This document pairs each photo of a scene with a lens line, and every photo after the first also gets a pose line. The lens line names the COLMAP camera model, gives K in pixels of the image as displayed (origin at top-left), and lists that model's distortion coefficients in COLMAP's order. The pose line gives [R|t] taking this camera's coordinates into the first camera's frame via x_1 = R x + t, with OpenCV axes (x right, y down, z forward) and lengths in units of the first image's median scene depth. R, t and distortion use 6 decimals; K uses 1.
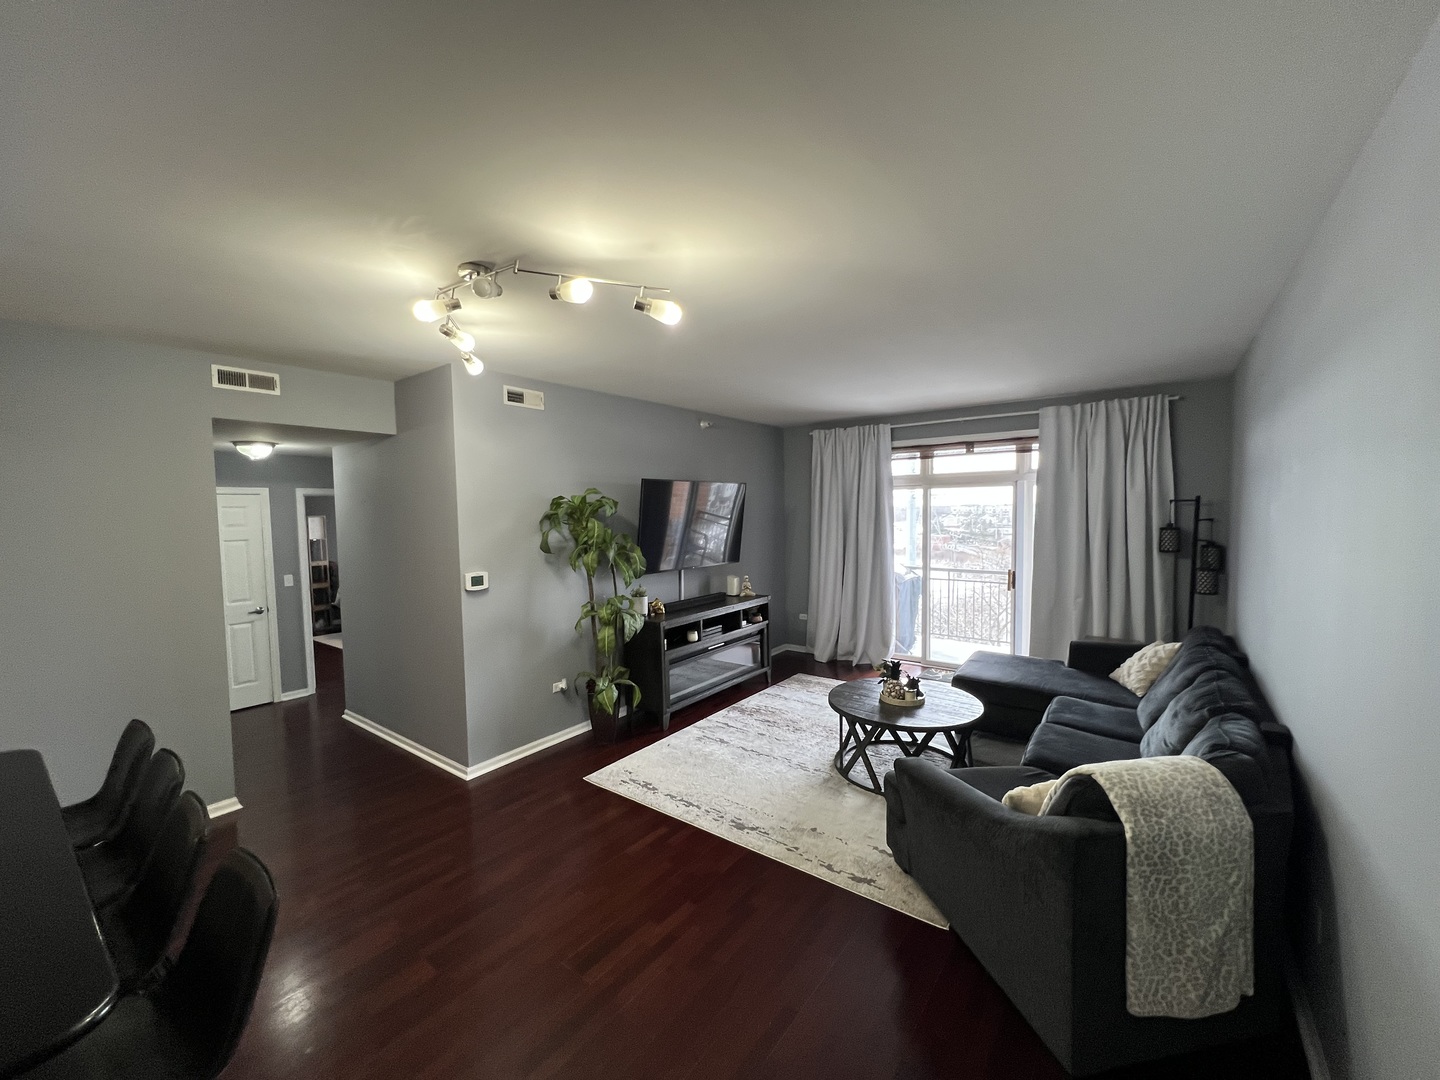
lens RADIAL K [[575.1, 0, 717.2], [0, 575.1, 541.2], [0, 0, 1]] dist [0.002319, -0.000264]
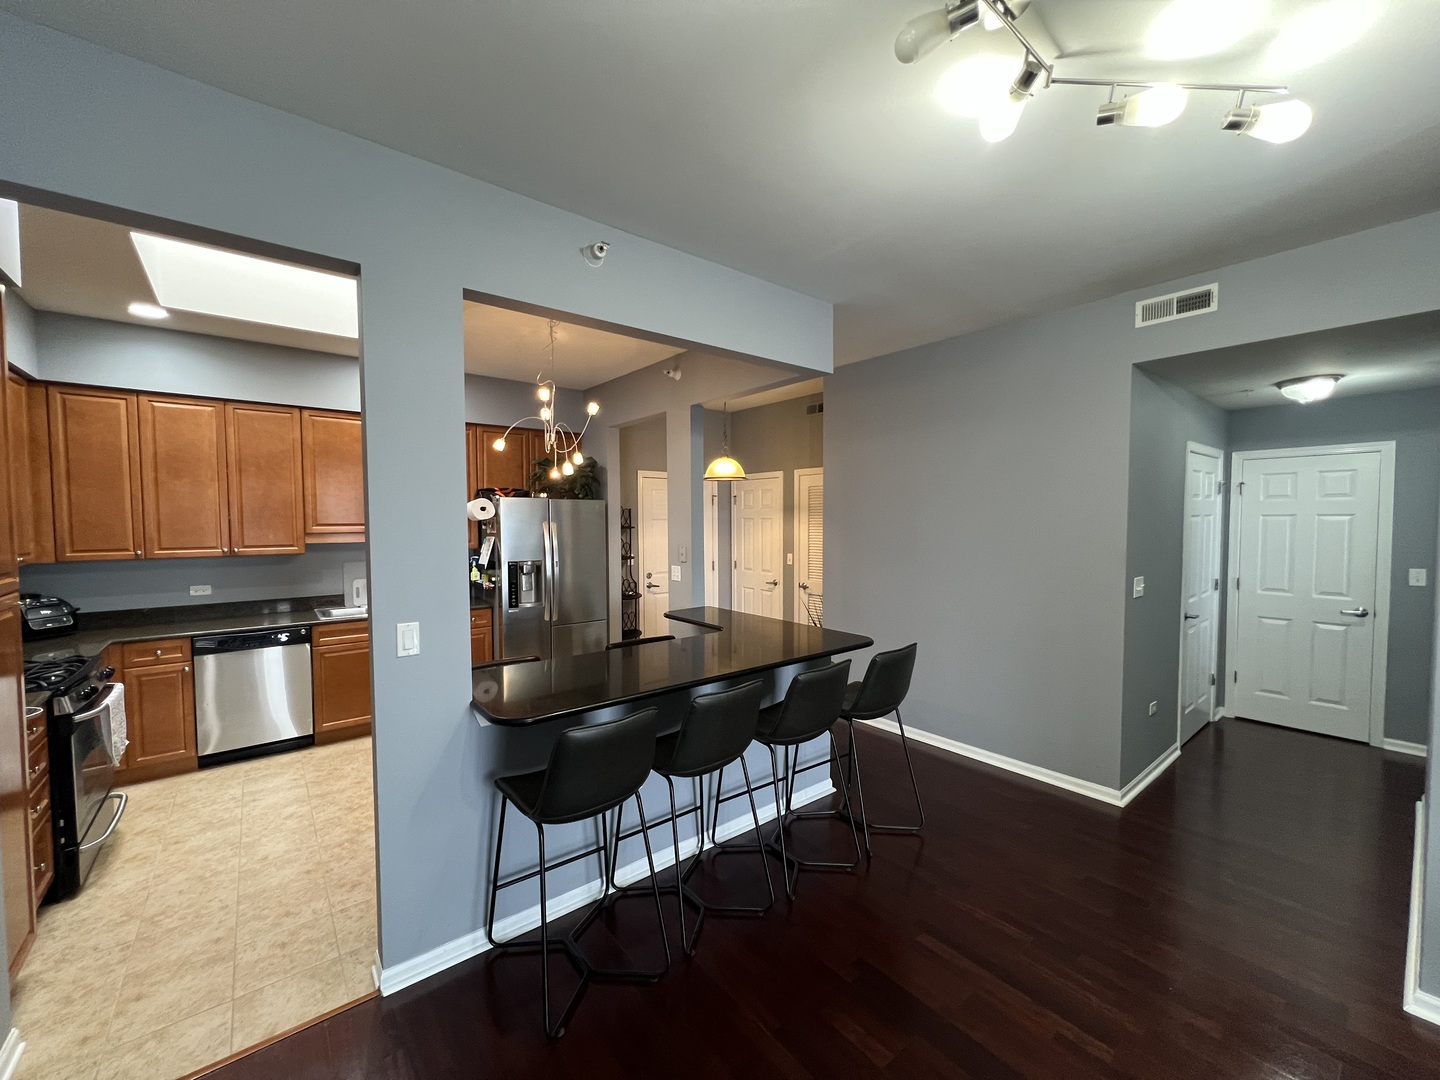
lens RADIAL K [[575.1, 0, 724.8], [0, 575.1, 545.2], [0, 0, 1]] dist [0.002319, -0.000264]
pose [[-0.236684, 0.062239, -0.969591, 0.104262], [-0.042557, 0.996324, 0.074343, 0.017614], [0.970654, 0.058859, -0.233165, 0.420591]]
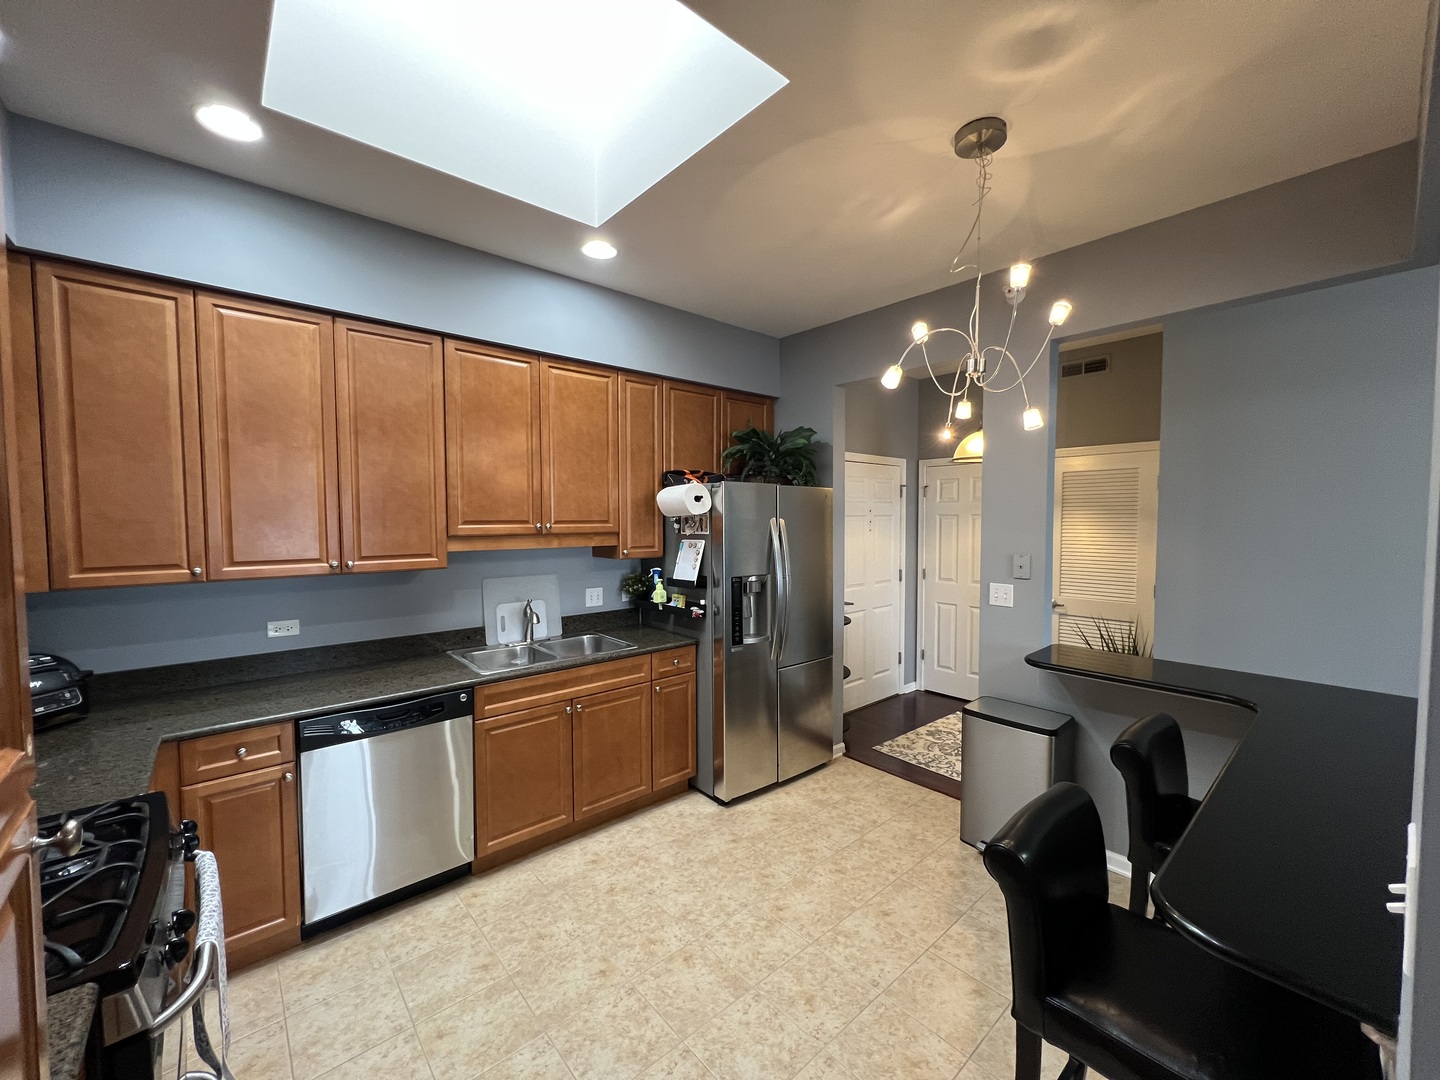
lens RADIAL K [[575.1, 0, 724.9], [0, 575.1, 544.8], [0, 0, 1]] dist [0.002319, -0.000264]
pose [[-0.197330, 0.063256, -0.978294, -0.093504], [-0.043764, 0.996353, 0.073251, 0.046727], [0.979360, 0.057269, -0.193842, -0.009850]]
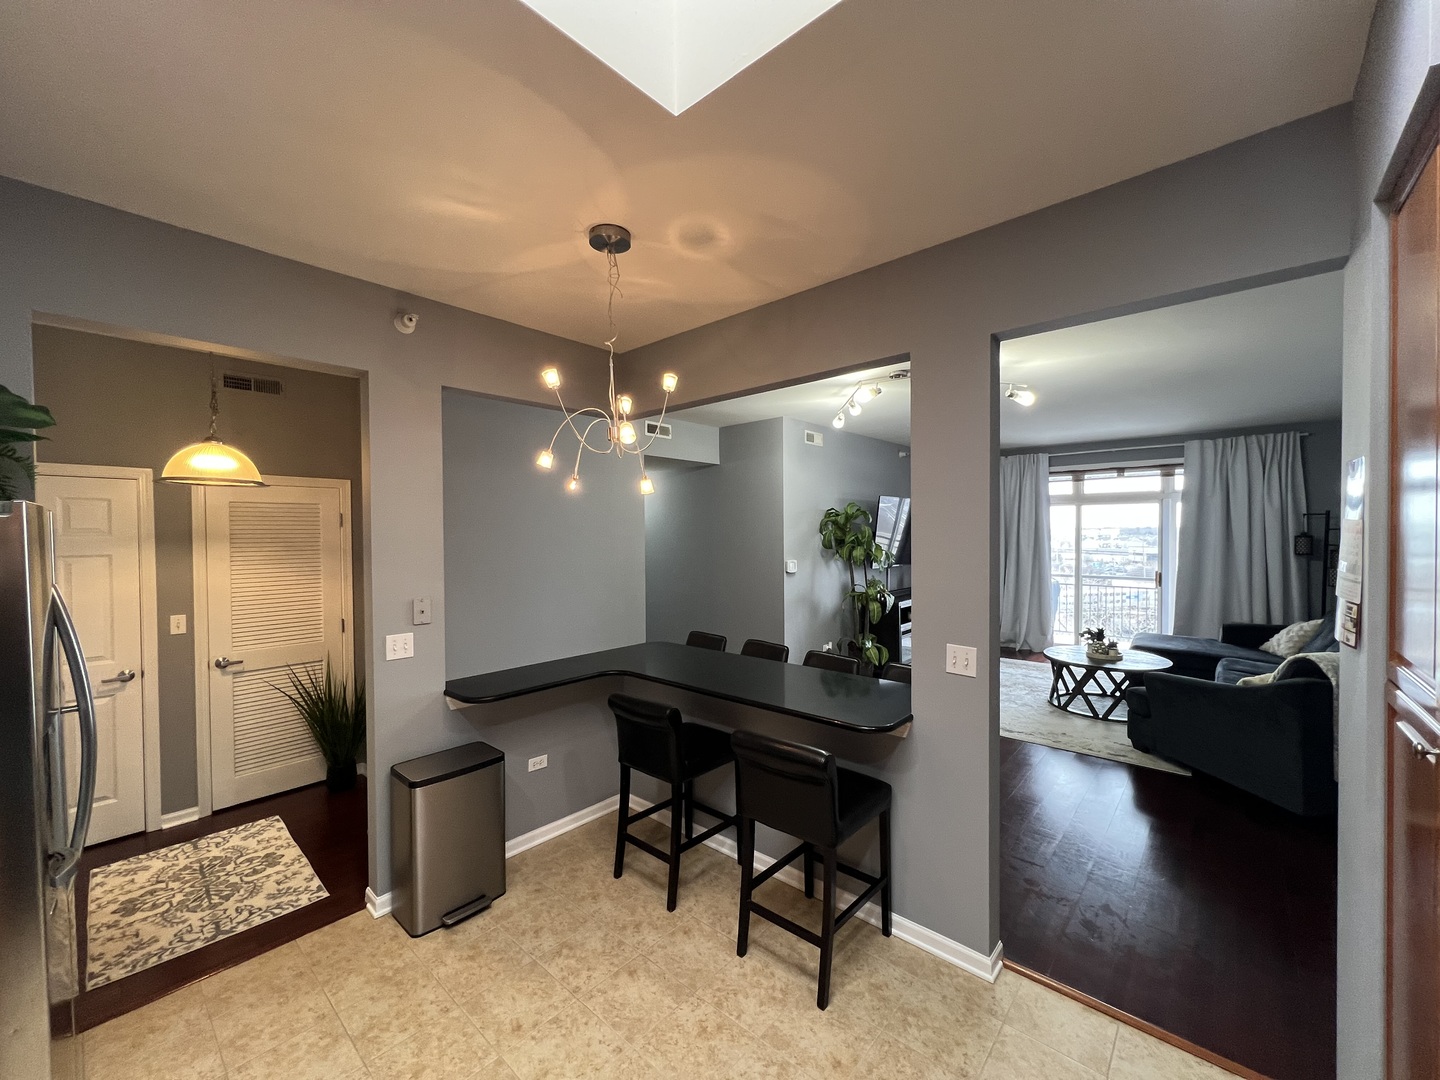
lens RADIAL K [[575.1, 0, 720.0], [0, 575.1, 541.3], [0, 0, 1]] dist [0.002319, -0.000264]
pose [[0.997052, 0.009268, -0.076162, -0.381634], [-0.012065, 0.999267, -0.036344, 0.048373], [0.075769, 0.037155, 0.996433, -0.346823]]
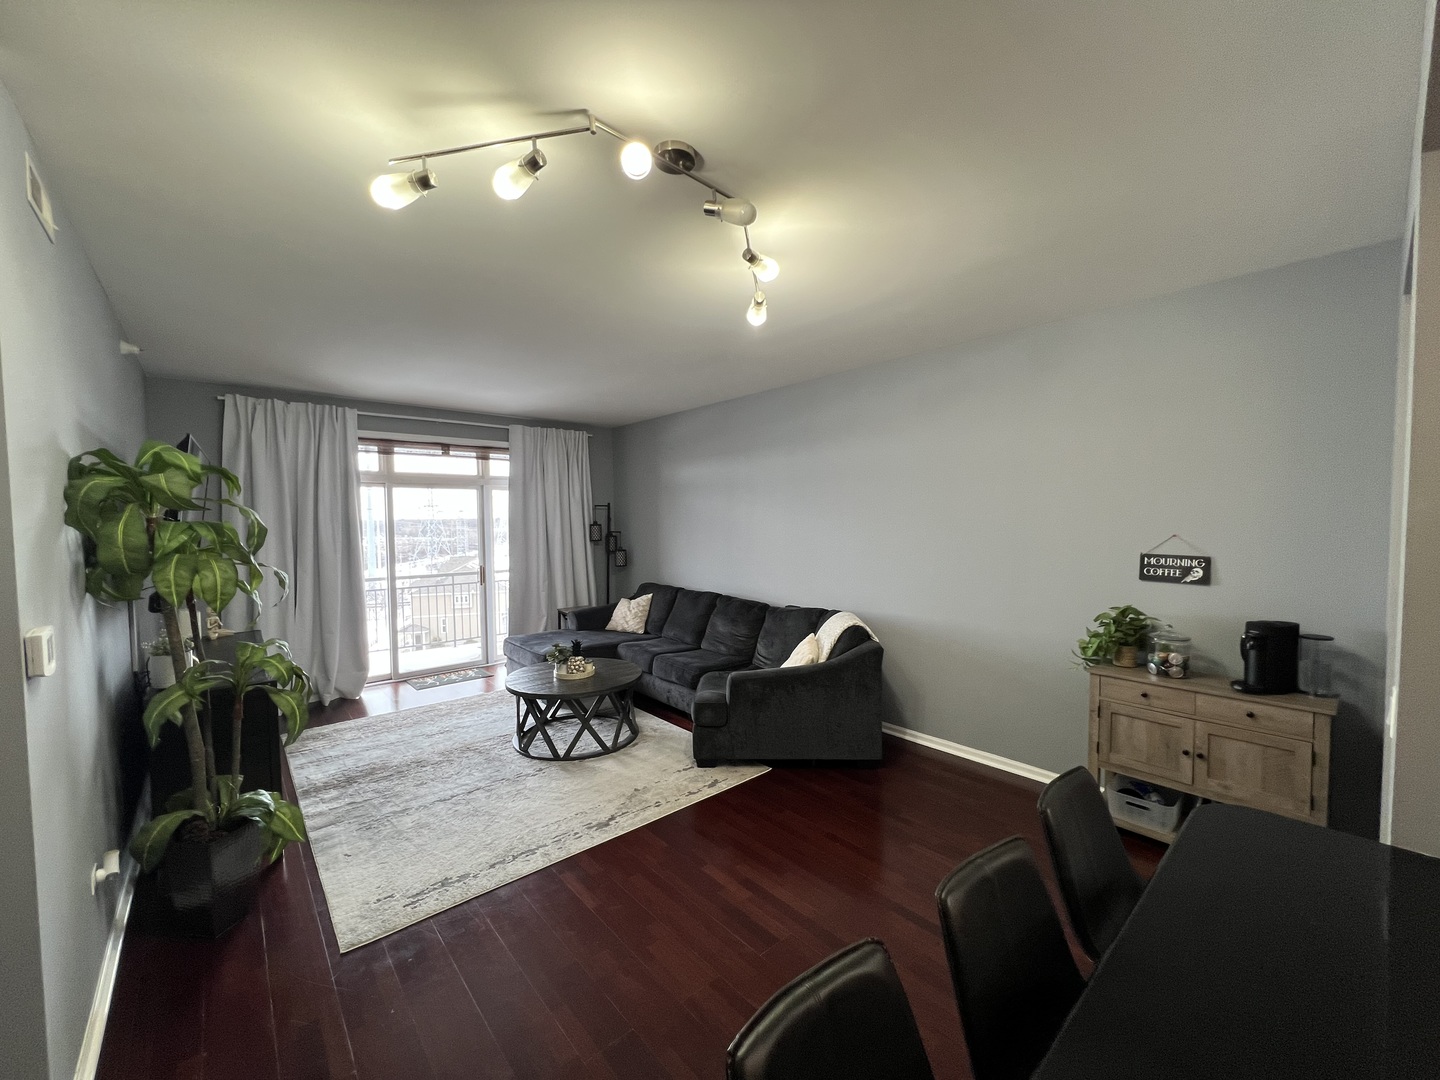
lens RADIAL K [[575.1, 0, 723.7], [0, 575.1, 543.3], [0, 0, 1]] dist [0.002319, -0.000264]
pose [[0.197827, -0.032466, 0.979699, -0.544973], [0.060750, 0.997936, 0.020803, 0.013706], [-0.978353, 0.055402, 0.199391, 0.379507]]
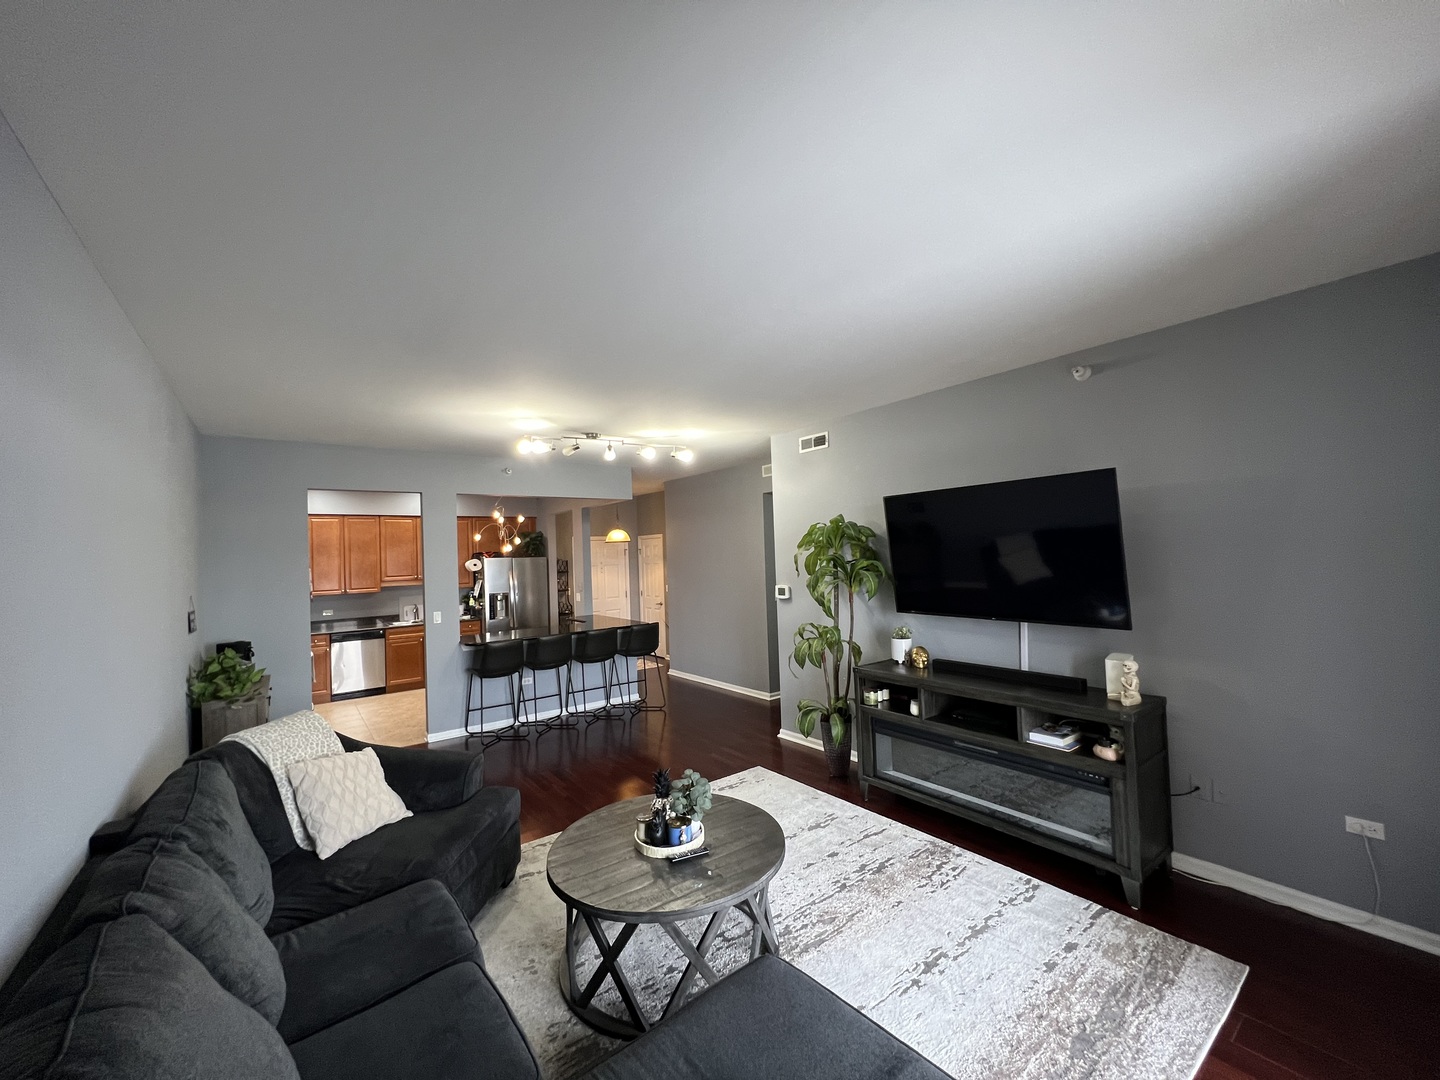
lens RADIAL K [[575.1, 0, 725.5], [0, 575.1, 544.3], [0, 0, 1]] dist [0.002319, -0.000264]
pose [[-0.259393, 0.008795, -0.965732, 0.710888], [-0.013130, 0.999834, 0.012633, -0.044713], [0.965683, 0.015957, -0.259235, 0.950370]]
